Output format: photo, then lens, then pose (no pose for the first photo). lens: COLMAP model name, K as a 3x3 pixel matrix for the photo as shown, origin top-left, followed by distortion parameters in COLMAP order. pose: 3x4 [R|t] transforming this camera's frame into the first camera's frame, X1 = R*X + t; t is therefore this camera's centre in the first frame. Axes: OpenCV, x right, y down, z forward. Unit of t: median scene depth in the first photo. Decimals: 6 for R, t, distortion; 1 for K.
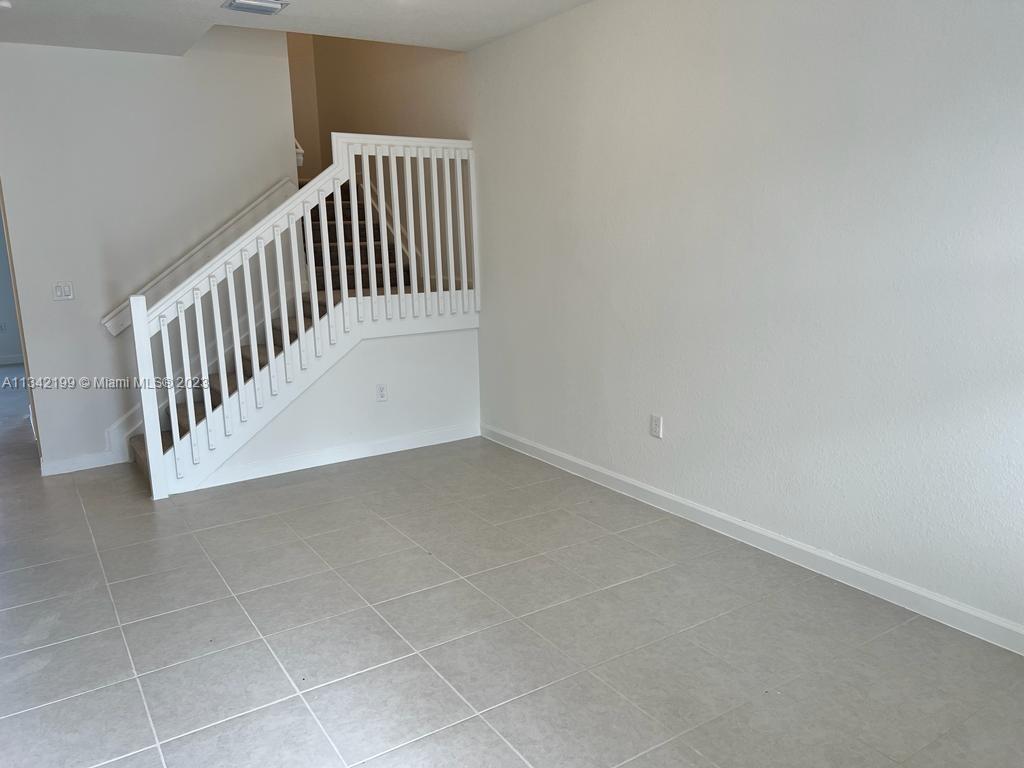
lens RADIAL K [[771.2, 0, 510.1], [0, 771.2, 386.8], [0, 0, 1]] dist [0.065625, -0.091198]
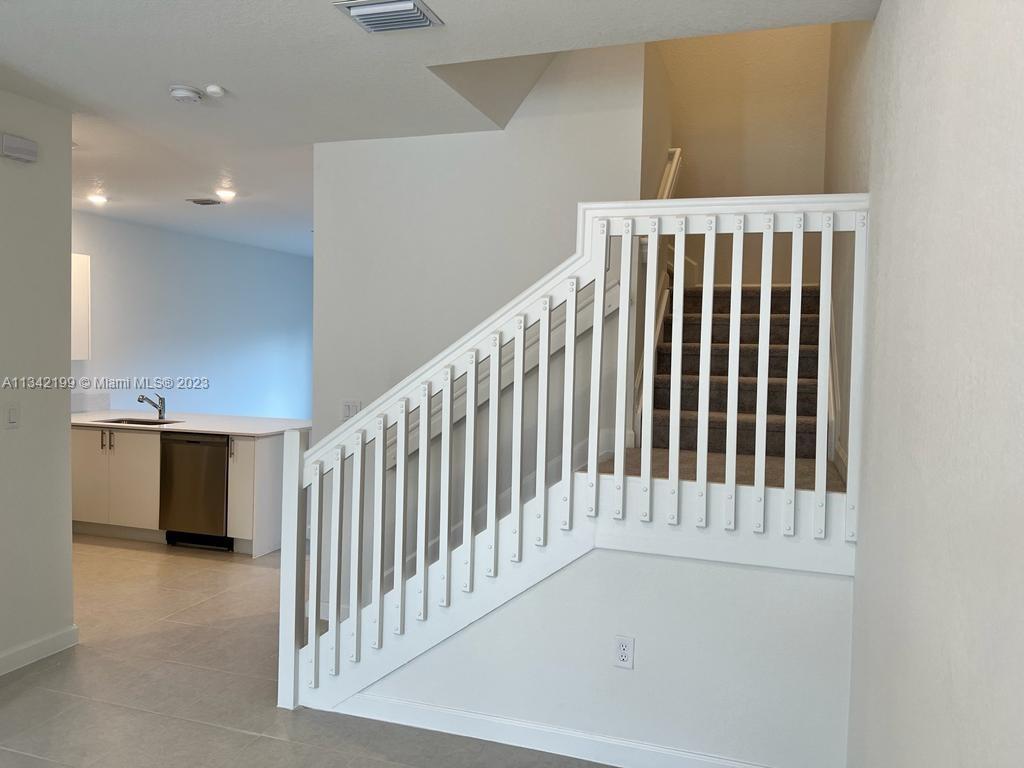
lens RADIAL K [[771.2, 0, 511.6], [0, 771.2, 373.2], [0, 0, 1]] dist [0.065625, -0.091198]
pose [[0.635514, 0.069372, -0.768967, 0.201865], [-0.186224, 0.980324, -0.065466, -0.140777], [0.749295, 0.184805, 0.635928, 0.575110]]
